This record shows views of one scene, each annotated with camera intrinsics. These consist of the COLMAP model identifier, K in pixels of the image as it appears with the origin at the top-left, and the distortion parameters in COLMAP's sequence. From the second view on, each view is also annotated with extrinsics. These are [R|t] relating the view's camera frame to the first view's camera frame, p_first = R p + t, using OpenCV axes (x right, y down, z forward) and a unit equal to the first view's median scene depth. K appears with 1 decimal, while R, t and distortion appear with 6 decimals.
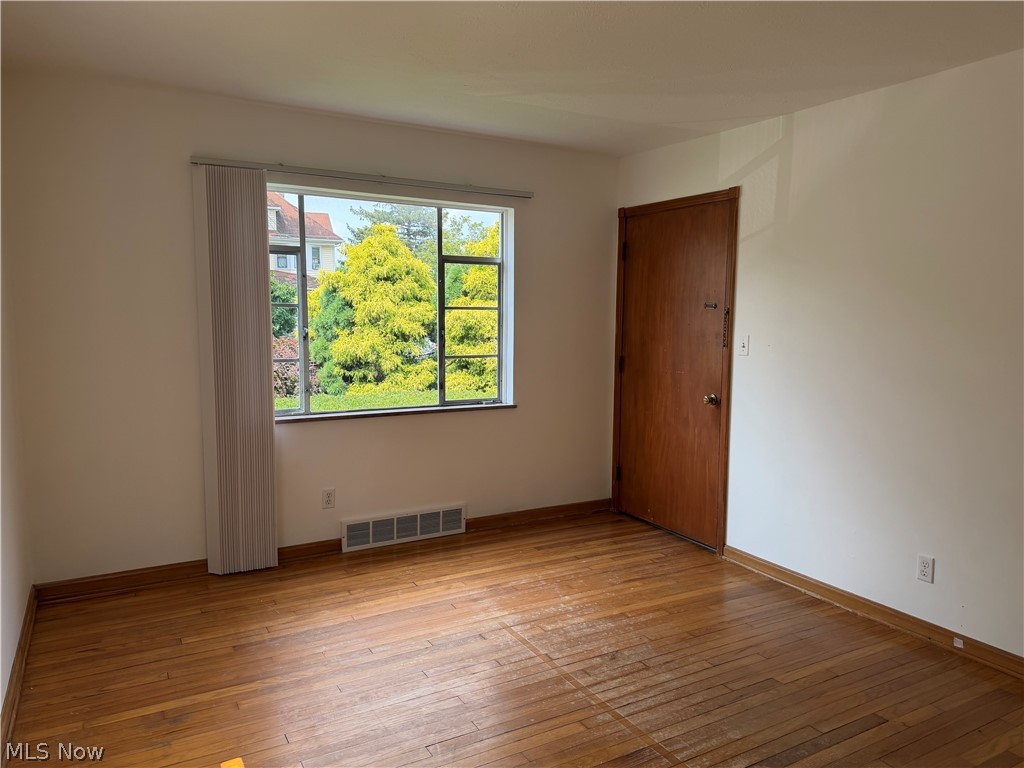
lens RADIAL K [[720.9, 0, 510.2], [0, 720.9, 378.0], [0, 0, 1]] dist [0.044348, -0.041123]
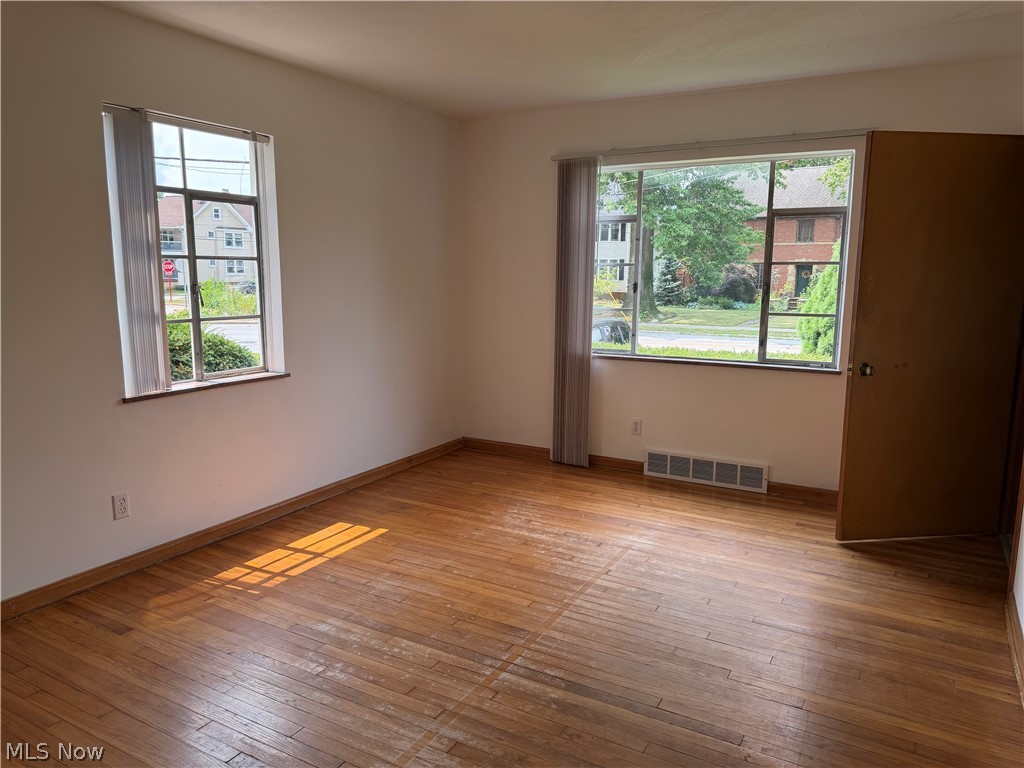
lens RADIAL K [[720.9, 0, 507.9], [0, 720.9, 386.0], [0, 0, 1]] dist [0.044348, -0.041123]
pose [[0.499821, 0.126583, -0.856829, 0.674426], [-0.083733, 0.991691, 0.097662, 0.001366], [0.862072, 0.022931, 0.506268, 0.218787]]
